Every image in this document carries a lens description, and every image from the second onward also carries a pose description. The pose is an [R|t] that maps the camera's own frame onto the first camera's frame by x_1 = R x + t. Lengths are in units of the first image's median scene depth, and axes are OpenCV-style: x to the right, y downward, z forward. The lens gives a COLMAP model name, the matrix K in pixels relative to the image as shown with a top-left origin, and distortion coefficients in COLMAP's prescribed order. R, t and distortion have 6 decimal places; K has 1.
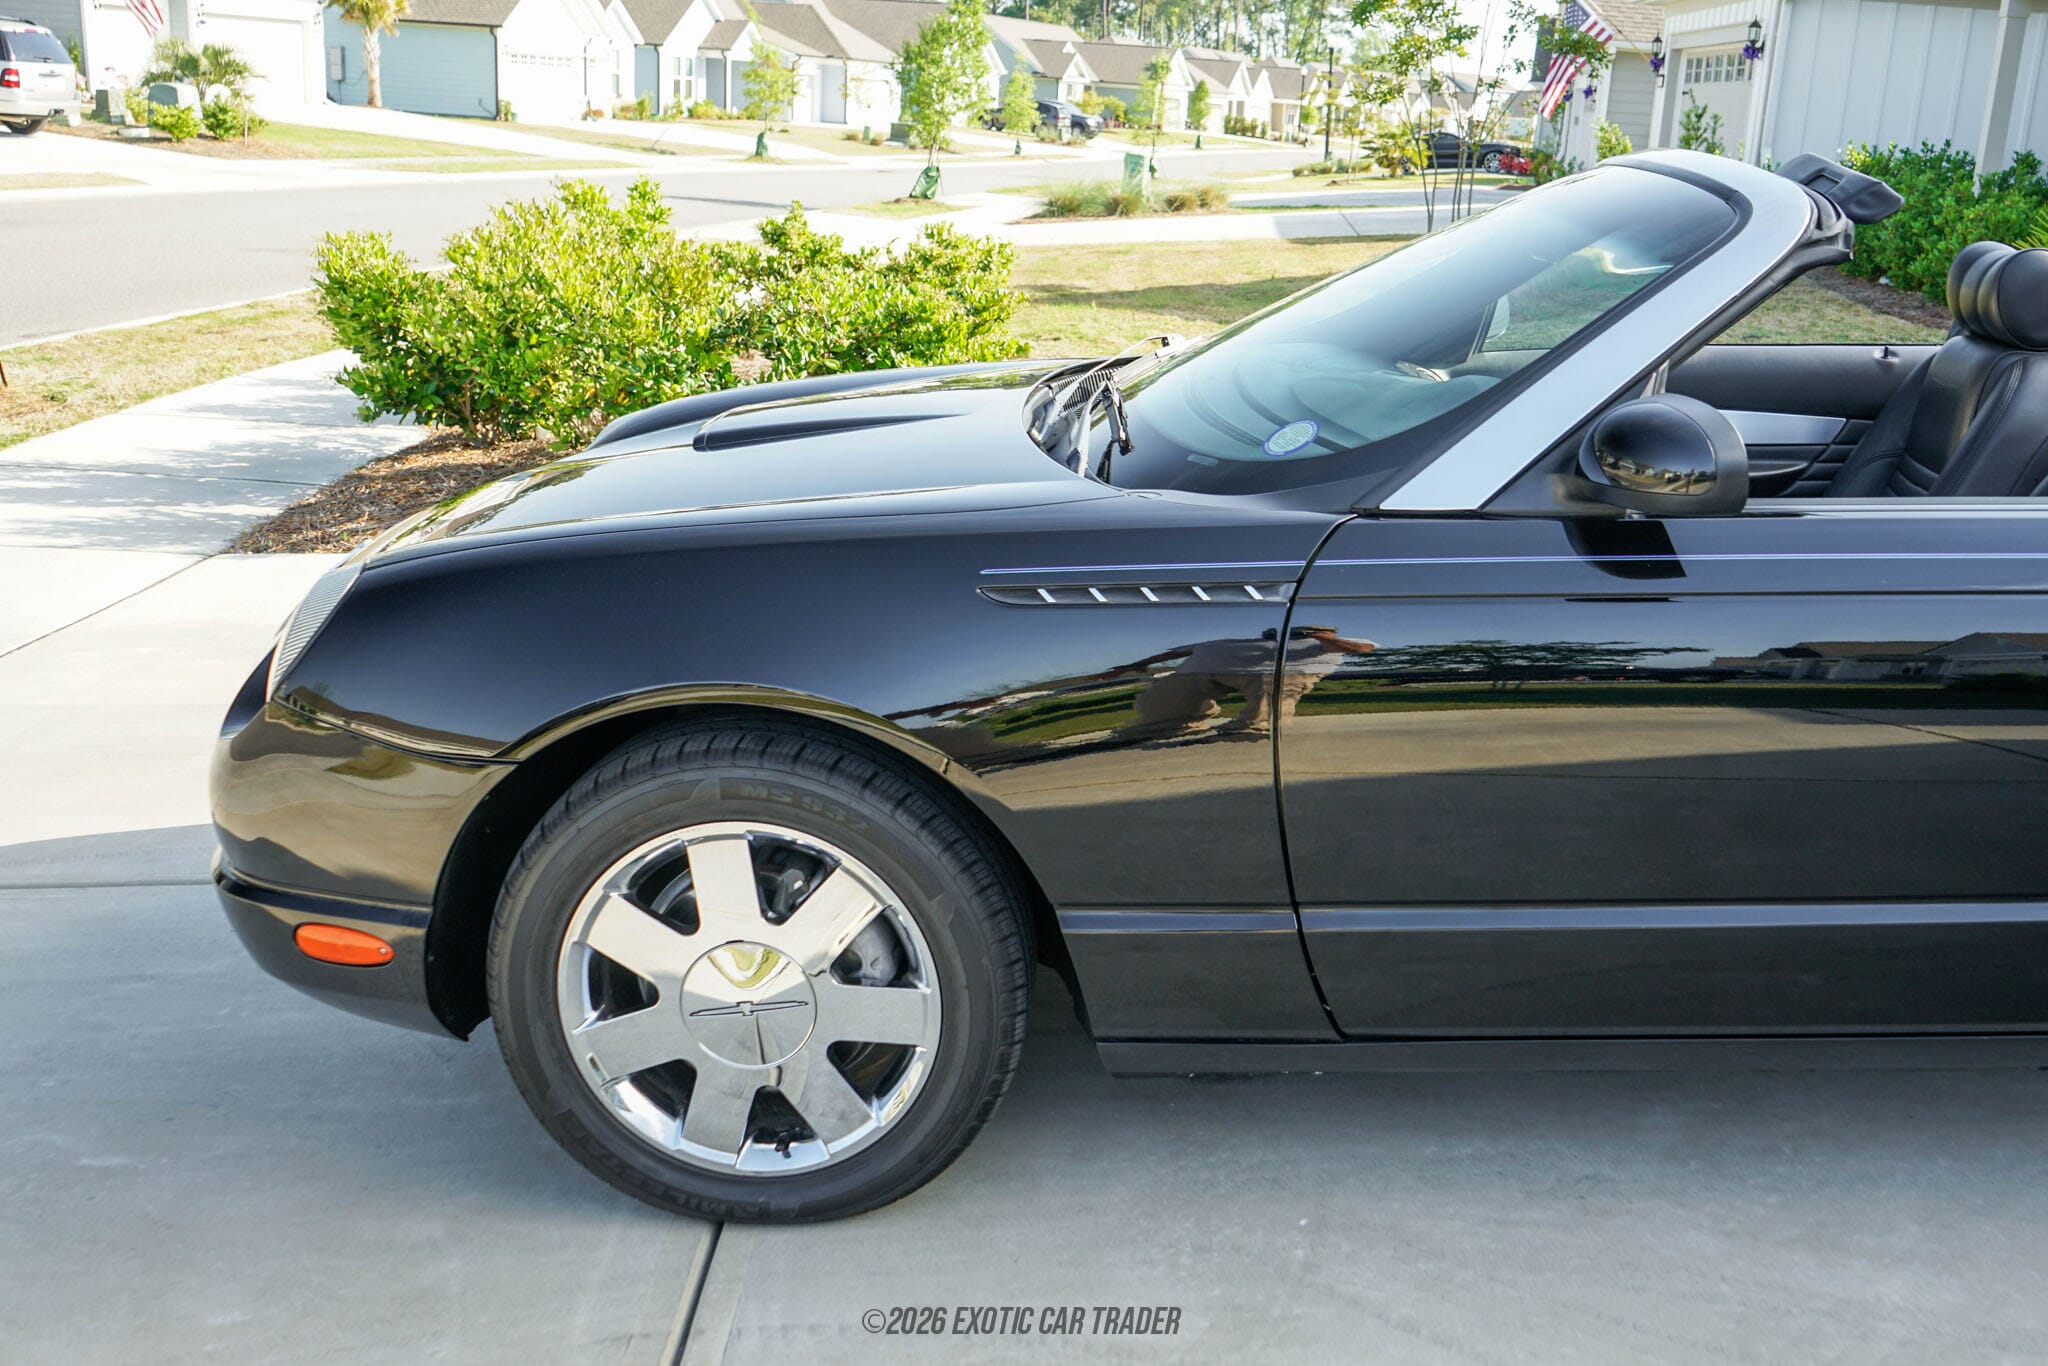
lens RADIAL K [[2005.7, 0, 1024.0], [0, 2005.7, 683.0], [0, 0, 1]] dist [0.005796, -0.016458]
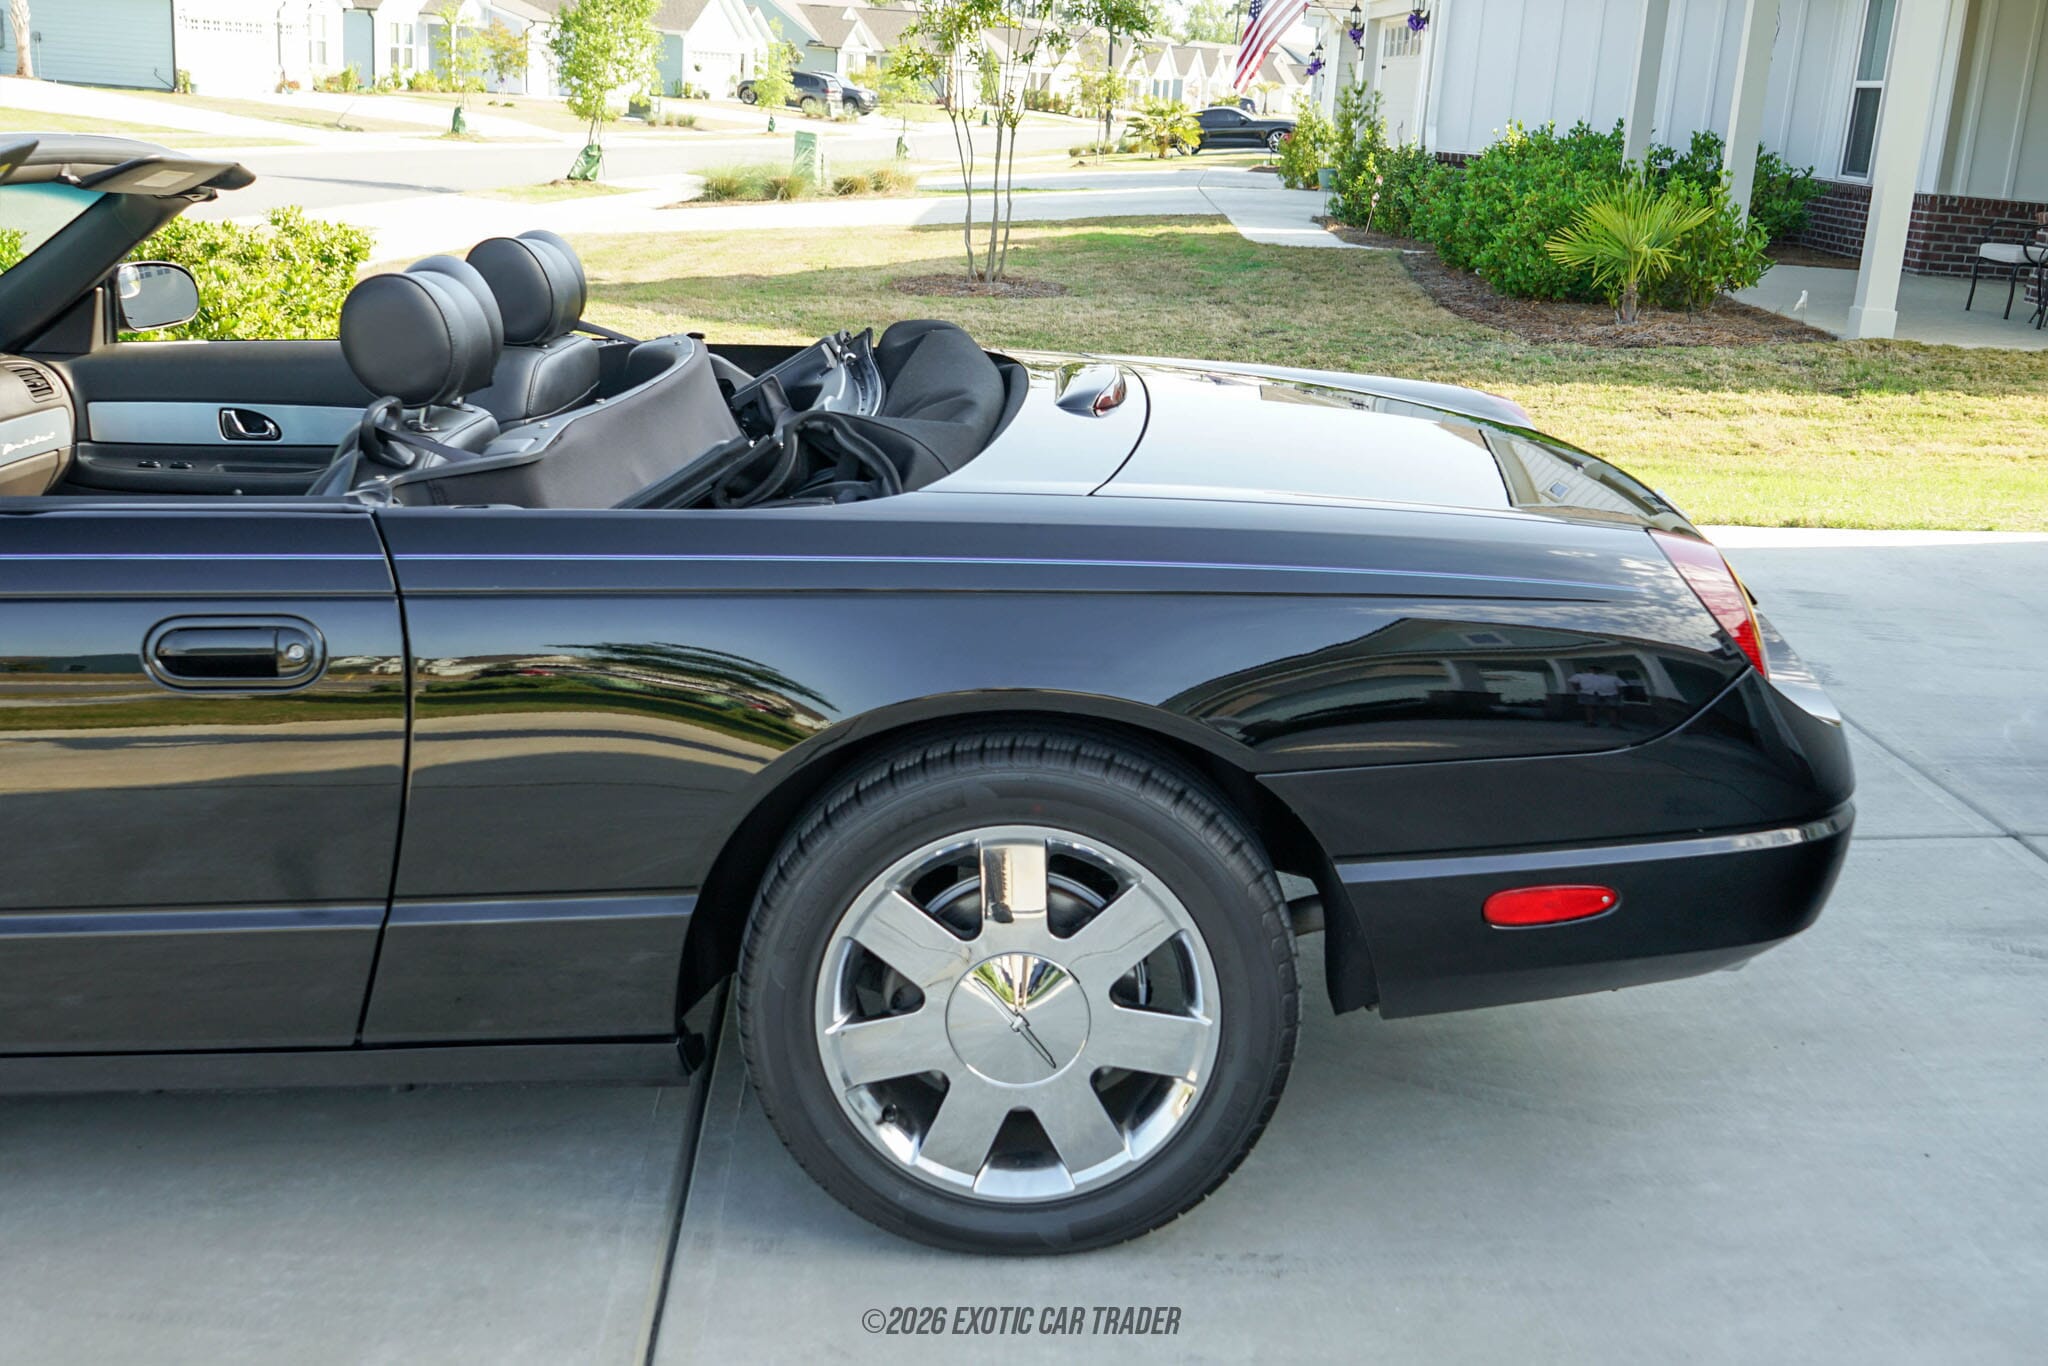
lens RADIAL K [[2235.1, 0, 1024.0], [0, 2235.1, 683.0], [0, 0, 1]] dist [0.013419, -0.024724]
pose [[0.999364, -0.006897, 0.034988, 0.112151], [0.007443, 0.999852, -0.015496, 0.001942], [-0.034876, 0.015747, 0.999268, -0.010379]]
